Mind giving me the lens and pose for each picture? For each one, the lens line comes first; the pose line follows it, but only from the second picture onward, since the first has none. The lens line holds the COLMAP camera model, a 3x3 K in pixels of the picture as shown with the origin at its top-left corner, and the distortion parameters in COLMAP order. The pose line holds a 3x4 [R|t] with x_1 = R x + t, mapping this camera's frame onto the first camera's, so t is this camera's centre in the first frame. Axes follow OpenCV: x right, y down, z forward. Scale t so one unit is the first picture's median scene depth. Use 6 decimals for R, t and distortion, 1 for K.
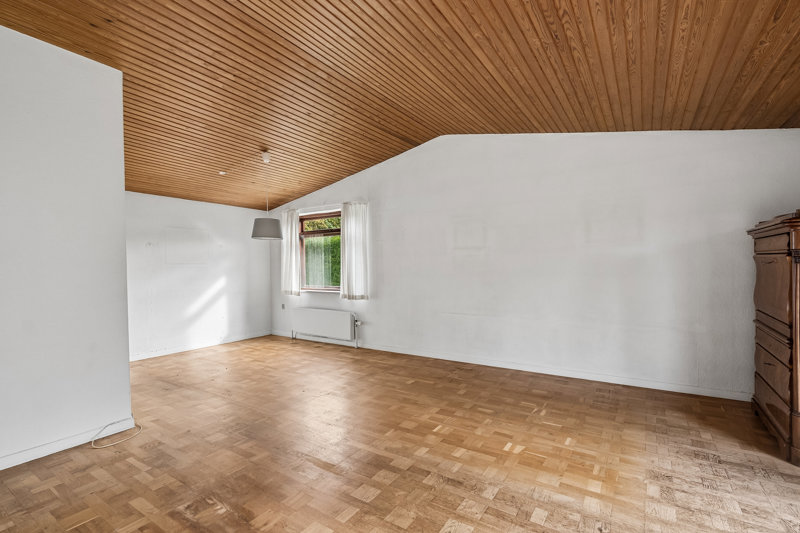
lens RADIAL K [[372.6, 0, 401.4], [0, 372.6, 274.0], [0, 0, 1]] dist [0.001355, 0.000087]
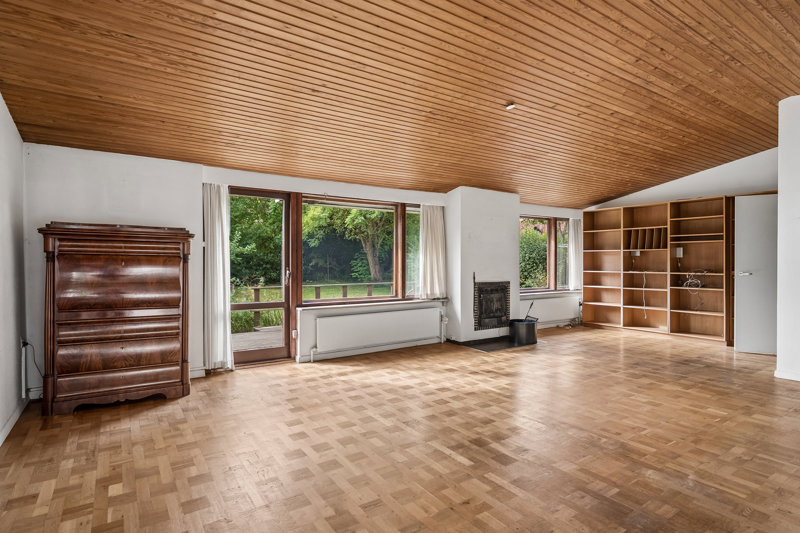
lens RADIAL K [[420.8, 0, 400.0], [0, 420.8, 266.5], [0, 0, 1]] dist [-0.000392, -0.000298]
pose [[-0.920611, 0.008193, 0.390394, -0.211925], [0.019548, 0.999493, 0.025121, -0.020356], [-0.389991, 0.030758, -0.920305, 1.107637]]
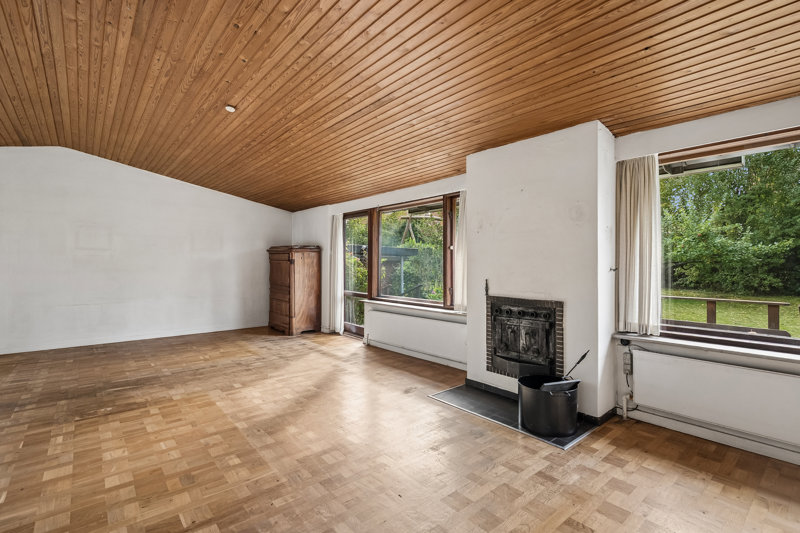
lens RADIAL K [[375.6, 0, 402.3], [0, 375.6, 259.8], [0, 0, 1]] dist [0.000674, -0.000072]
pose [[0.284261, 0.021737, 0.958501, -0.711314], [0.015866, 0.999499, -0.027372, 0.014523], [-0.958616, 0.022989, 0.283773, -0.307368]]
